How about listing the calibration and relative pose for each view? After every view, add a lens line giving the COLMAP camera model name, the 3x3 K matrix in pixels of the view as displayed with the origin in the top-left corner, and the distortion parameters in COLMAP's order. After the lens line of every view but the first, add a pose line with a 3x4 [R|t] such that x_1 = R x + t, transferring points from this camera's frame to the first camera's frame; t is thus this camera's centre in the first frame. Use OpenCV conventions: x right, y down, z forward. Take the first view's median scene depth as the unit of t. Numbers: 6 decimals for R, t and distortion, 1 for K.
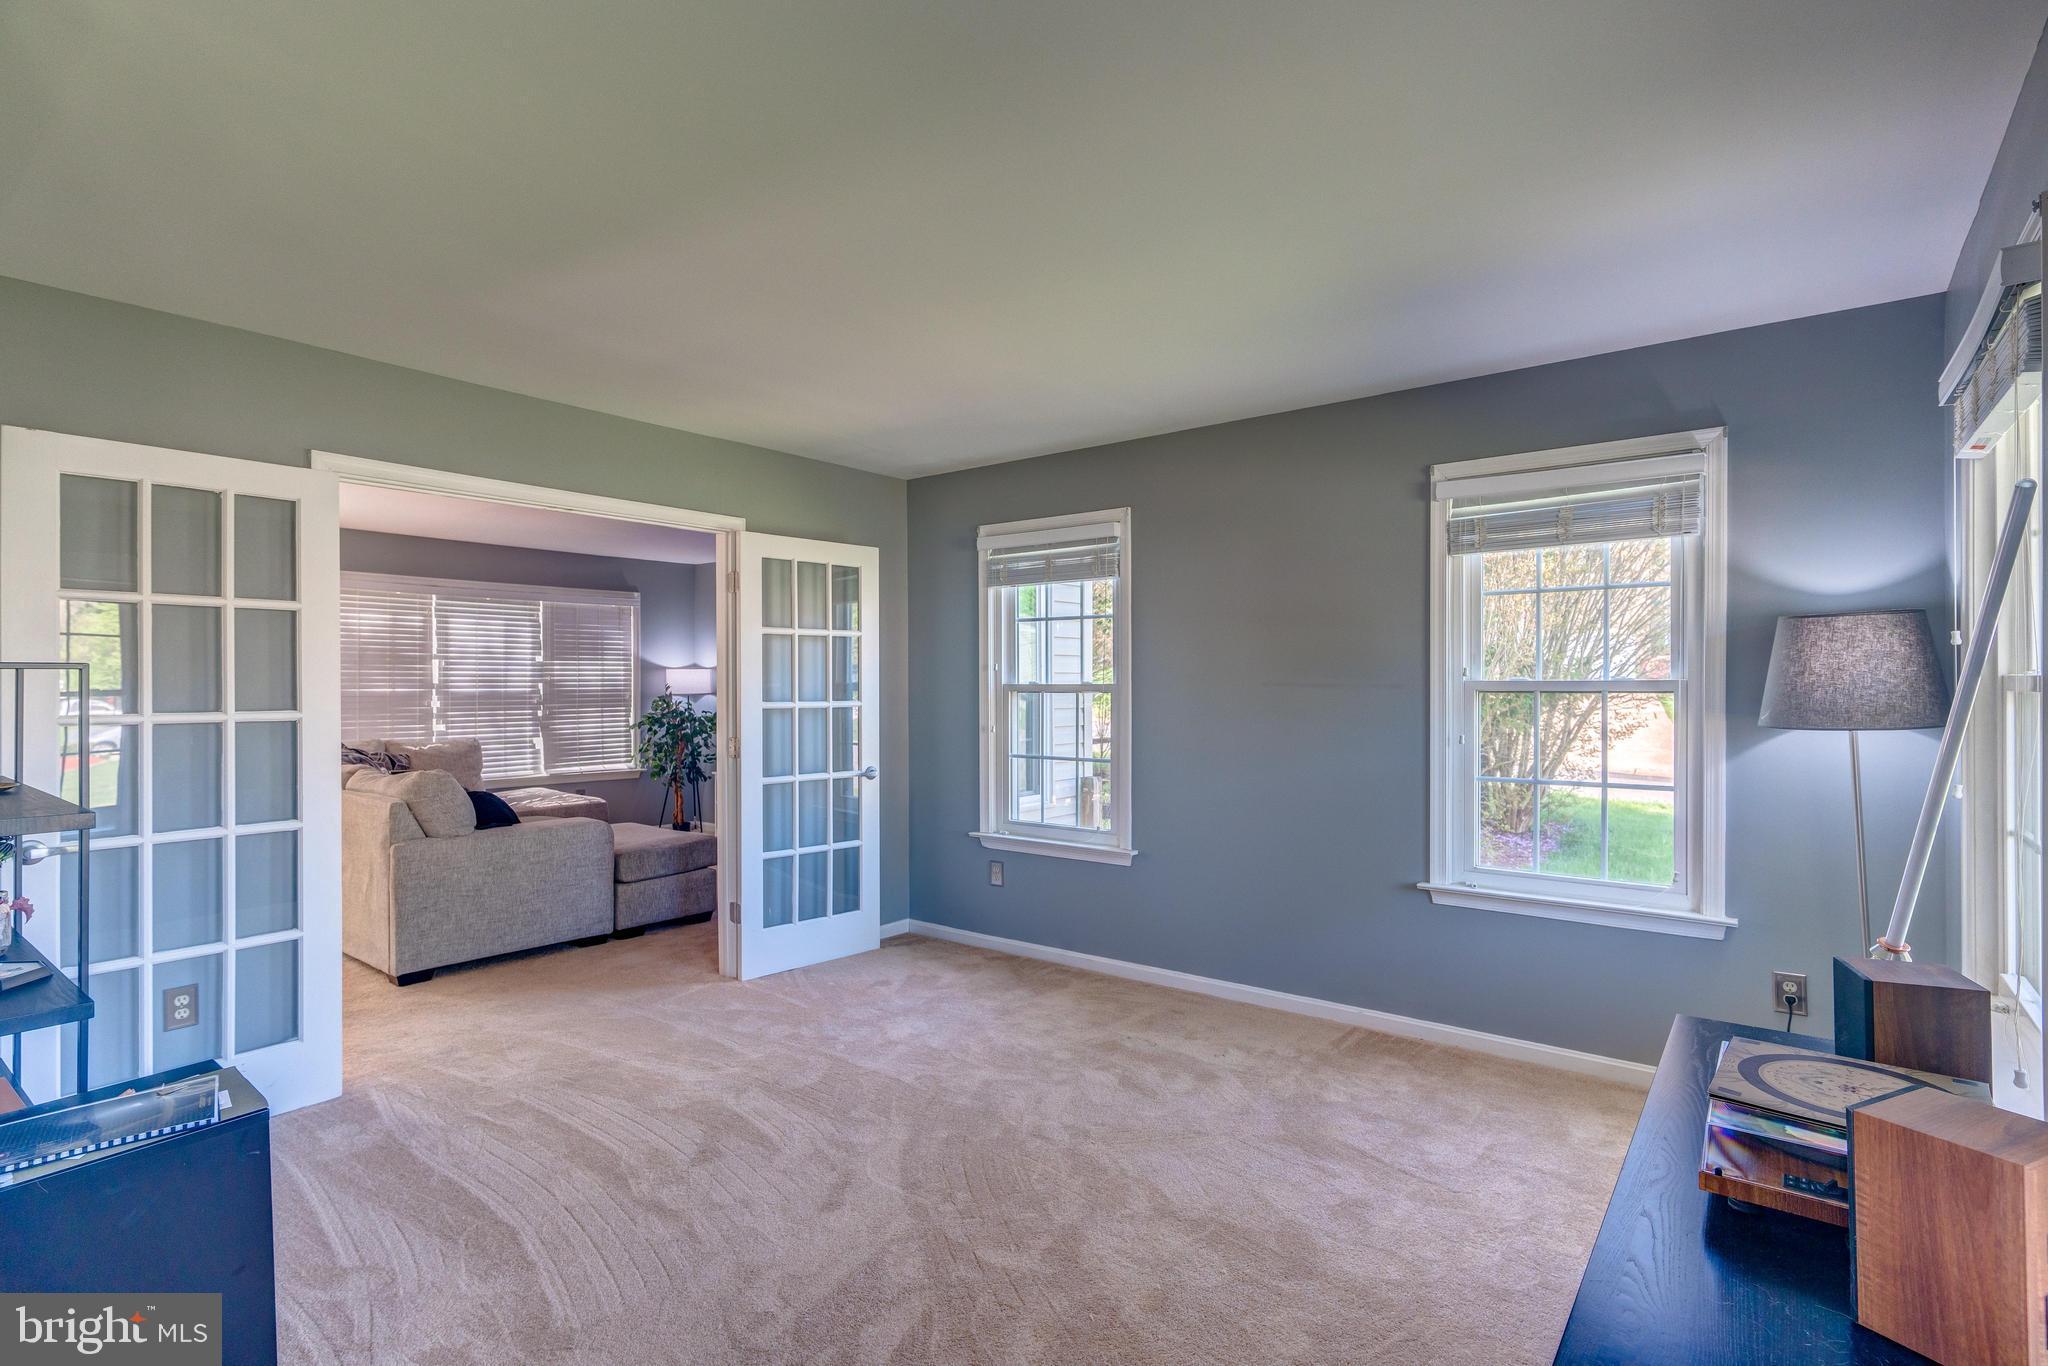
lens RADIAL K [[971.1, 0, 1024.0], [0, 971.1, 683.0], [0, 0, 1]] dist [0.002772, 0.000543]
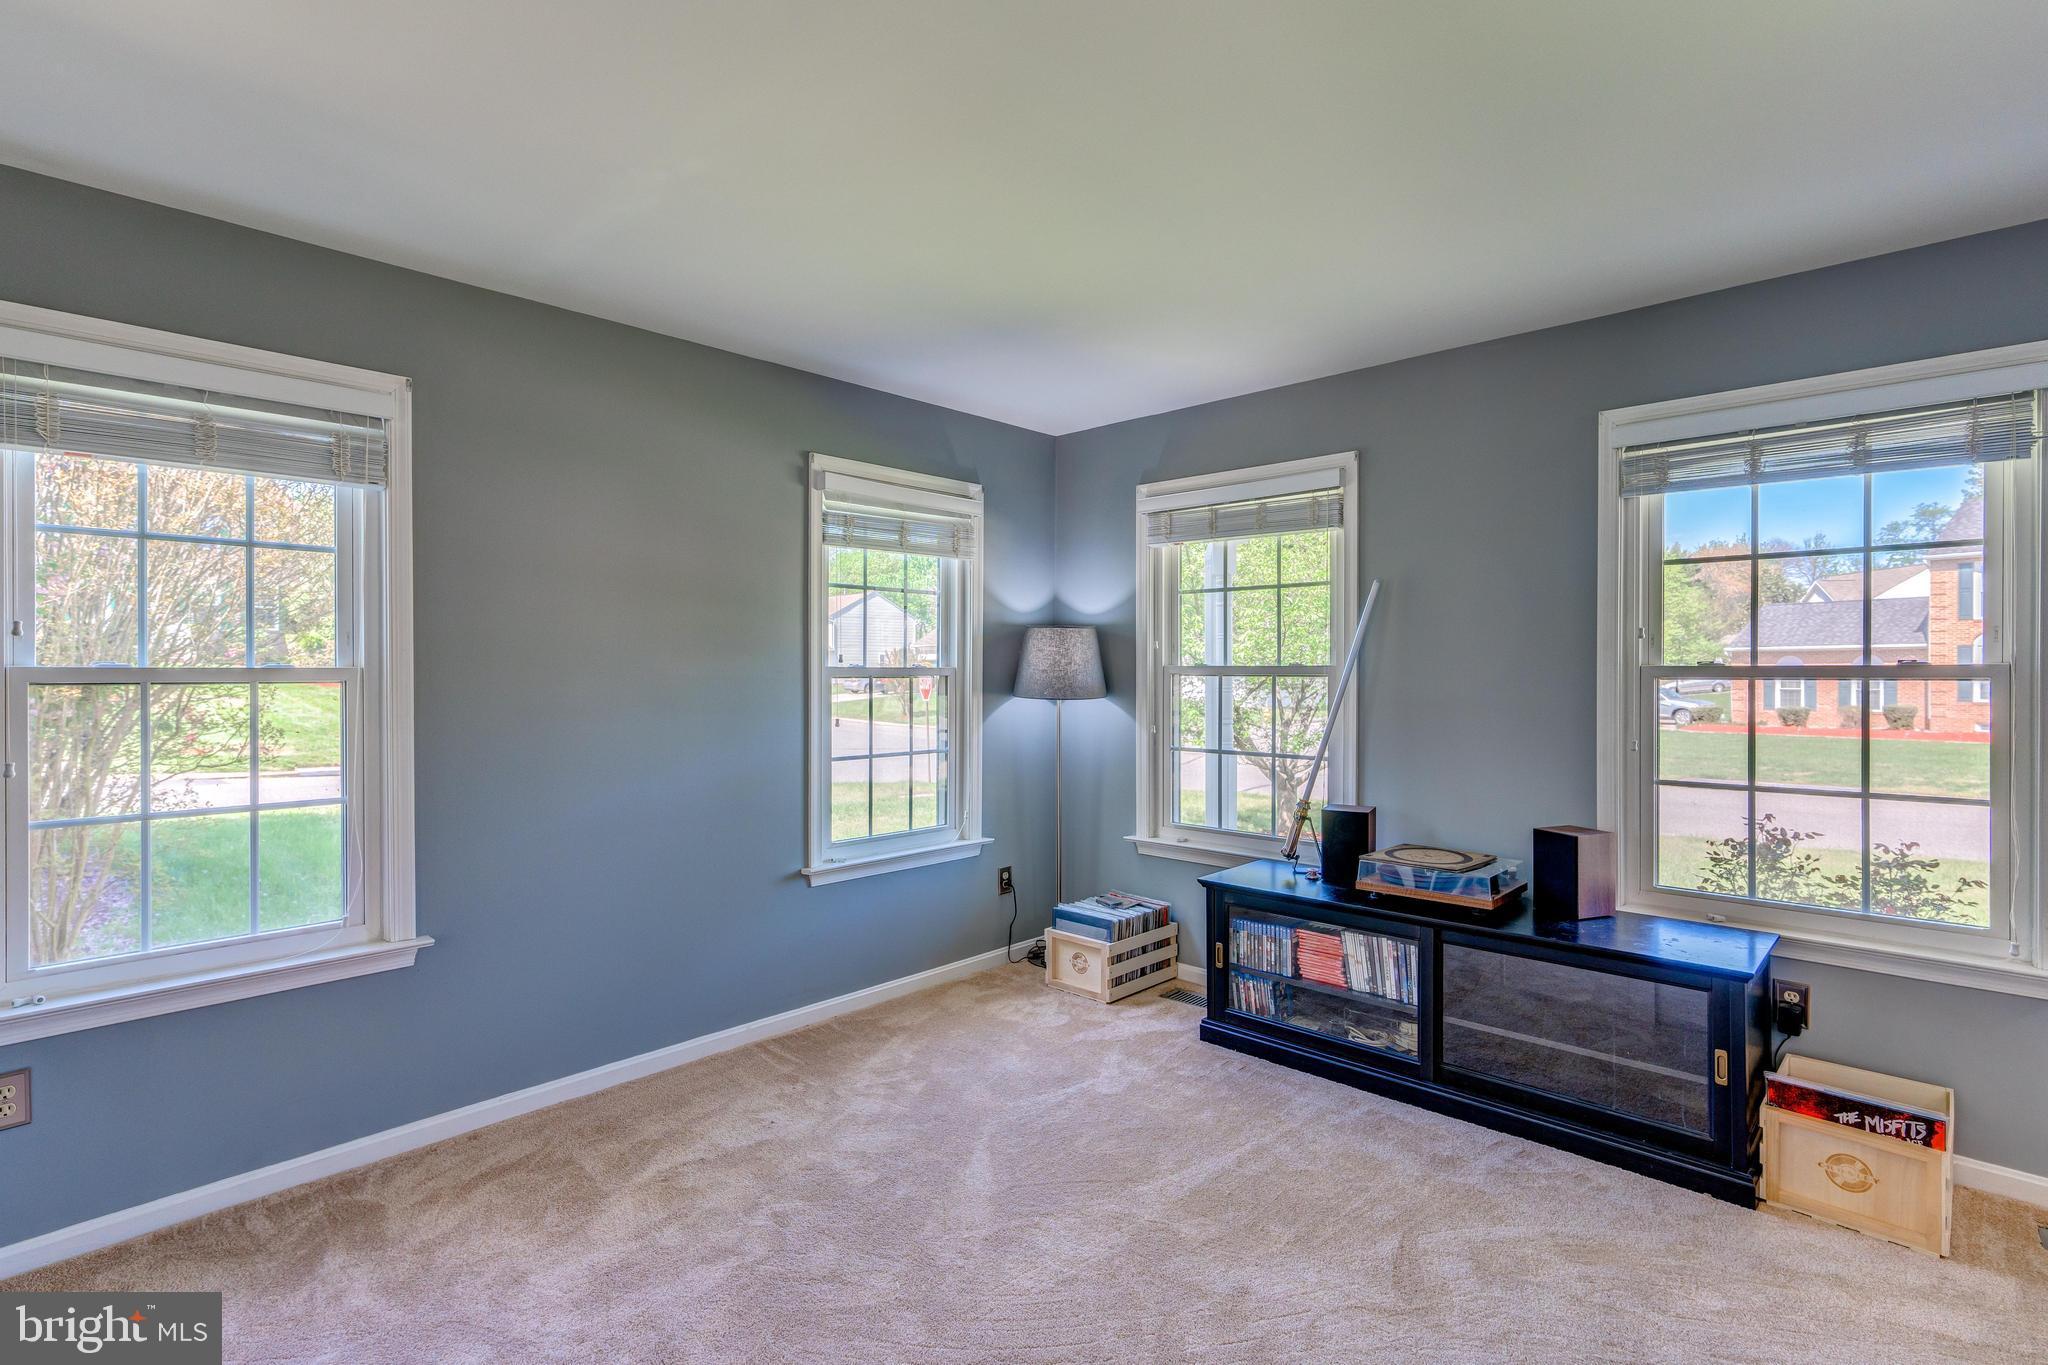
lens RADIAL K [[971.1, 0, 1024.0], [0, 971.1, 682.5], [0, 0, 1]] dist [0.002772, 0.000543]
pose [[0.107216, -0.008054, 0.994203, -0.572631], [-0.001187, 0.999965, 0.008228, 0.005761], [-0.994235, -0.002062, 0.107203, 0.690827]]
